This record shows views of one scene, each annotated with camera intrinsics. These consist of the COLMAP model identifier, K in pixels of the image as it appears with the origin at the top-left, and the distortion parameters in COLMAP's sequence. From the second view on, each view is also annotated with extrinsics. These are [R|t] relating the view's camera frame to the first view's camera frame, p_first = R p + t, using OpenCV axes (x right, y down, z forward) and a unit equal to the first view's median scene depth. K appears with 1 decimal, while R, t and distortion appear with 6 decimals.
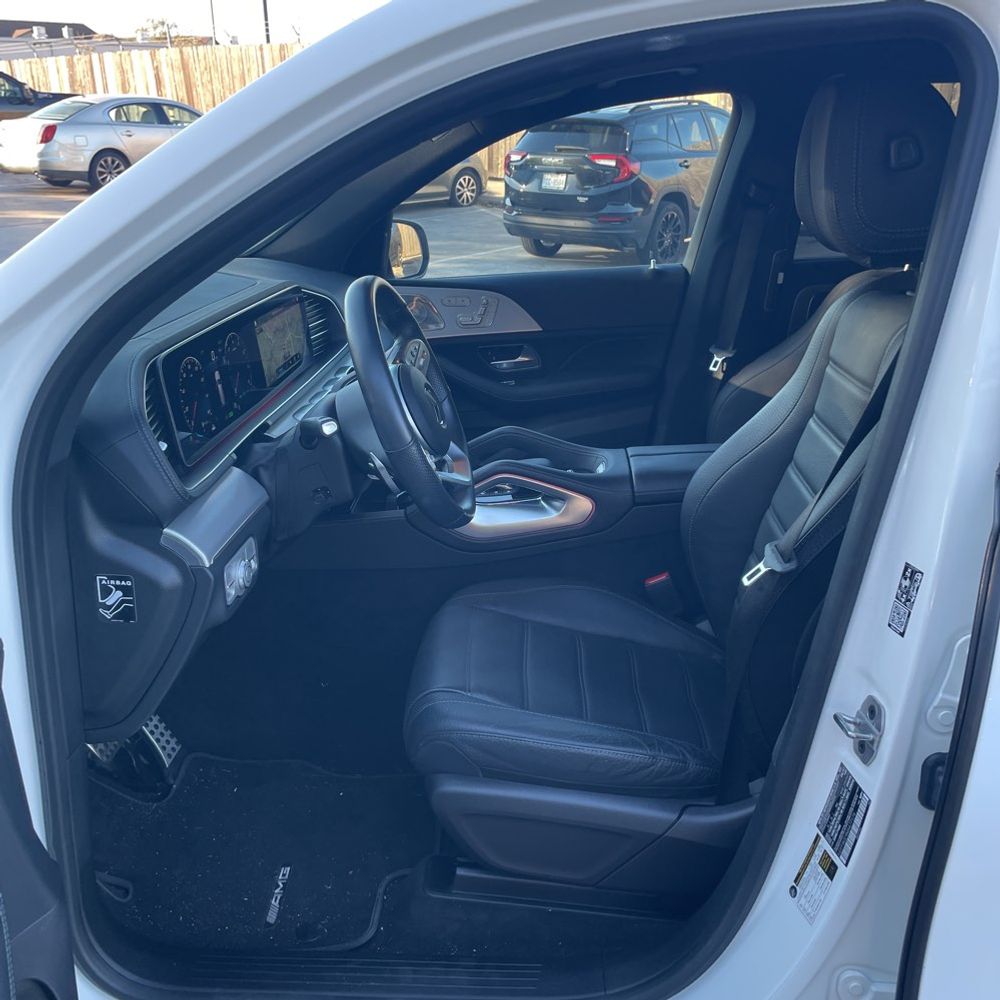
lens RADIAL K [[1012.1, 0, 493.9], [0, 1012.1, 505.7], [0, 0, 1]] dist [0.026188, 0.000000]
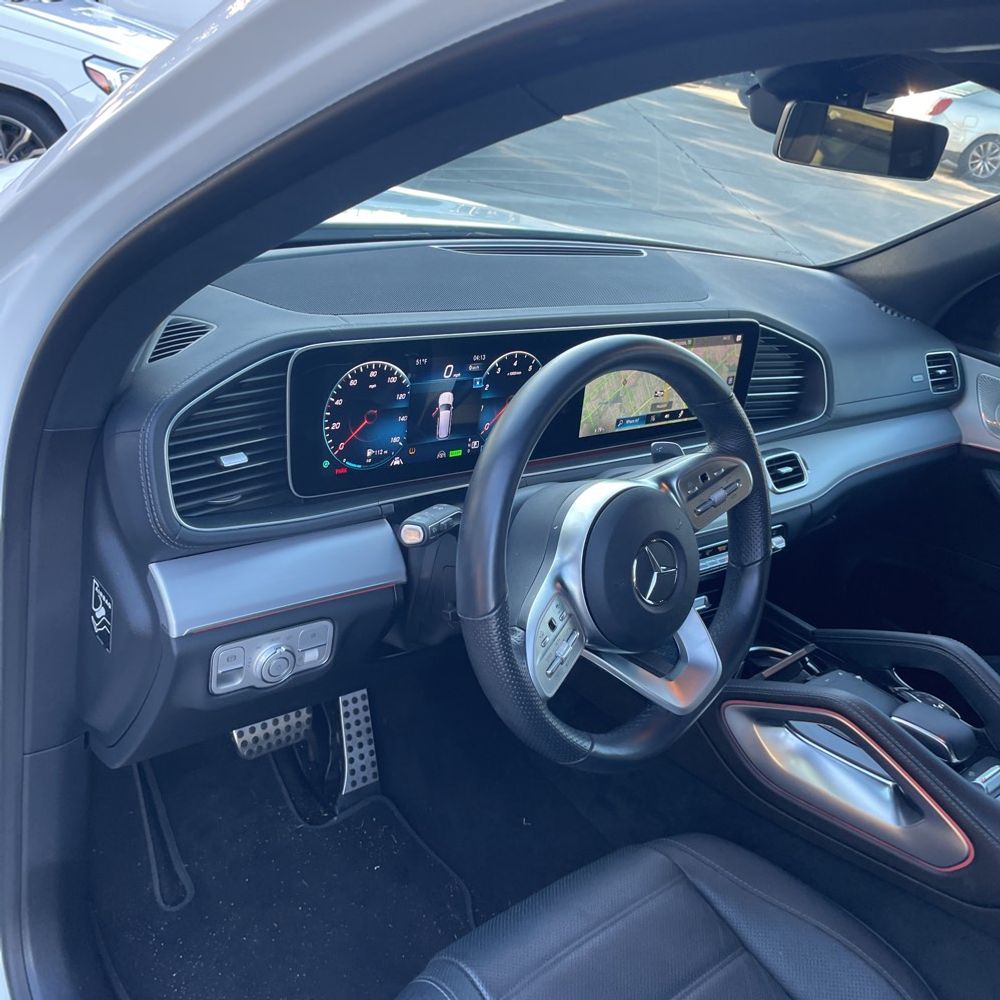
lens RADIAL K [[1012.1, 0, 498.3], [0, 1012.1, 503.7], [0, 0, 1]] dist [0.026188, 0.000000]
pose [[0.683015, 0.423766, -0.594905, 0.178210], [-0.411999, 0.896070, 0.165275, -0.161900], [0.603115, 0.132215, 0.786621, 0.381476]]
